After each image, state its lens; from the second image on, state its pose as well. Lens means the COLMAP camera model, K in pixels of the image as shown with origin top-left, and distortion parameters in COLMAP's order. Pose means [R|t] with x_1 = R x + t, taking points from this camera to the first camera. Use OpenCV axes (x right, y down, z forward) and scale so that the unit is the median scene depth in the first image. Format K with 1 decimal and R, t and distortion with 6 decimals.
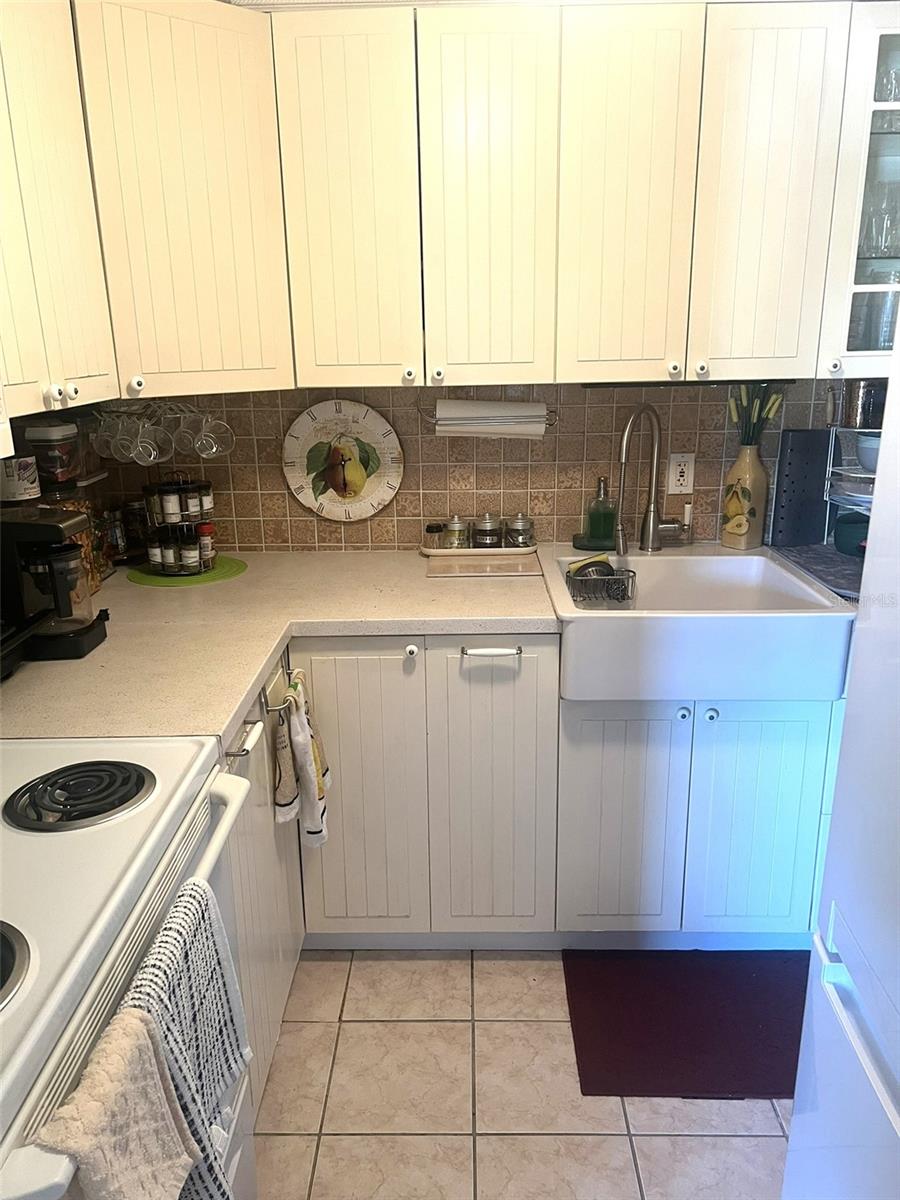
lens RADIAL K [[888.4, 0, 450.3], [0, 888.4, 600.0], [0, 0, 1]] dist [0.048836, -0.072390]
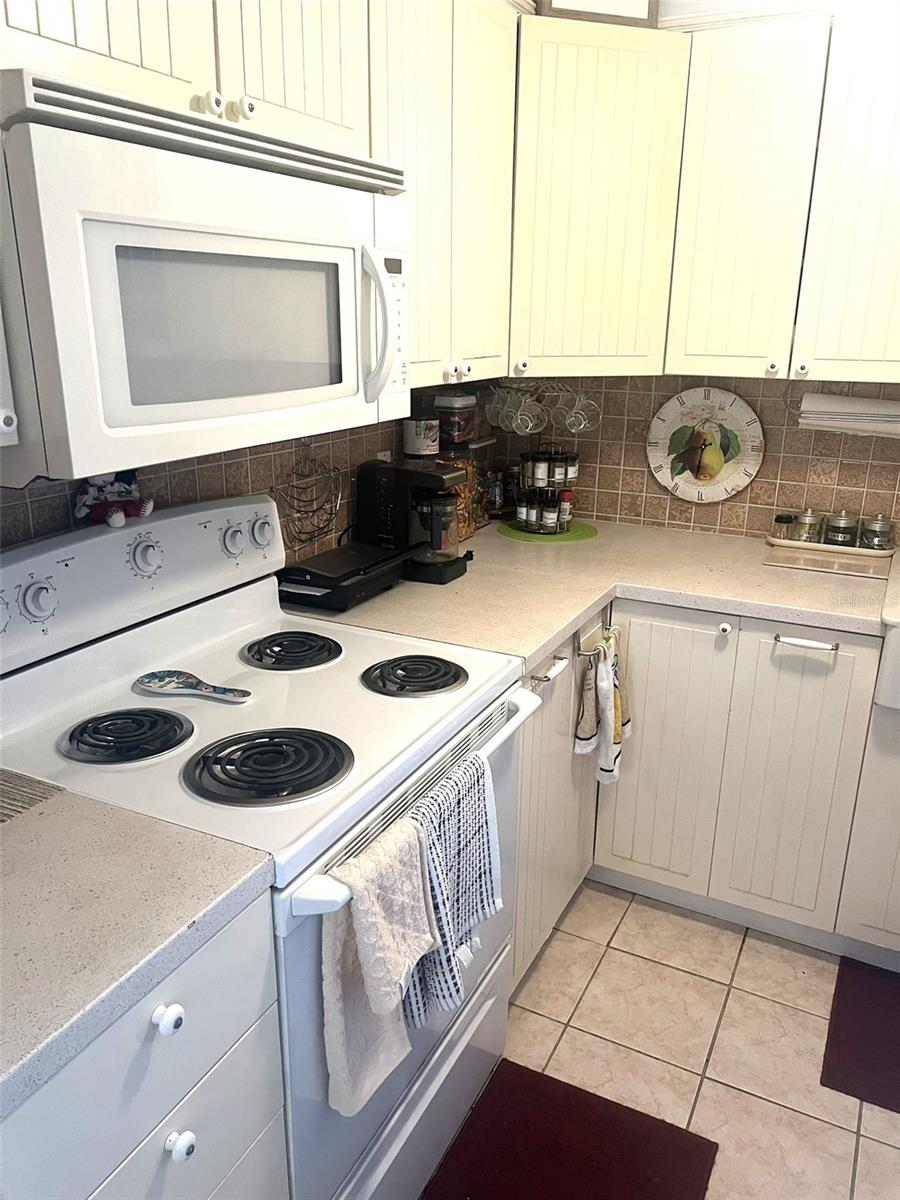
lens RADIAL K [[888.4, 0, 443.1], [0, 888.4, 599.7], [0, 0, 1]] dist [0.048836, -0.072390]
pose [[0.893862, 0.159674, -0.418945, 0.092370], [-0.150757, 0.987065, 0.054548, 0.015581], [0.422236, 0.014401, 0.906372, -0.102734]]
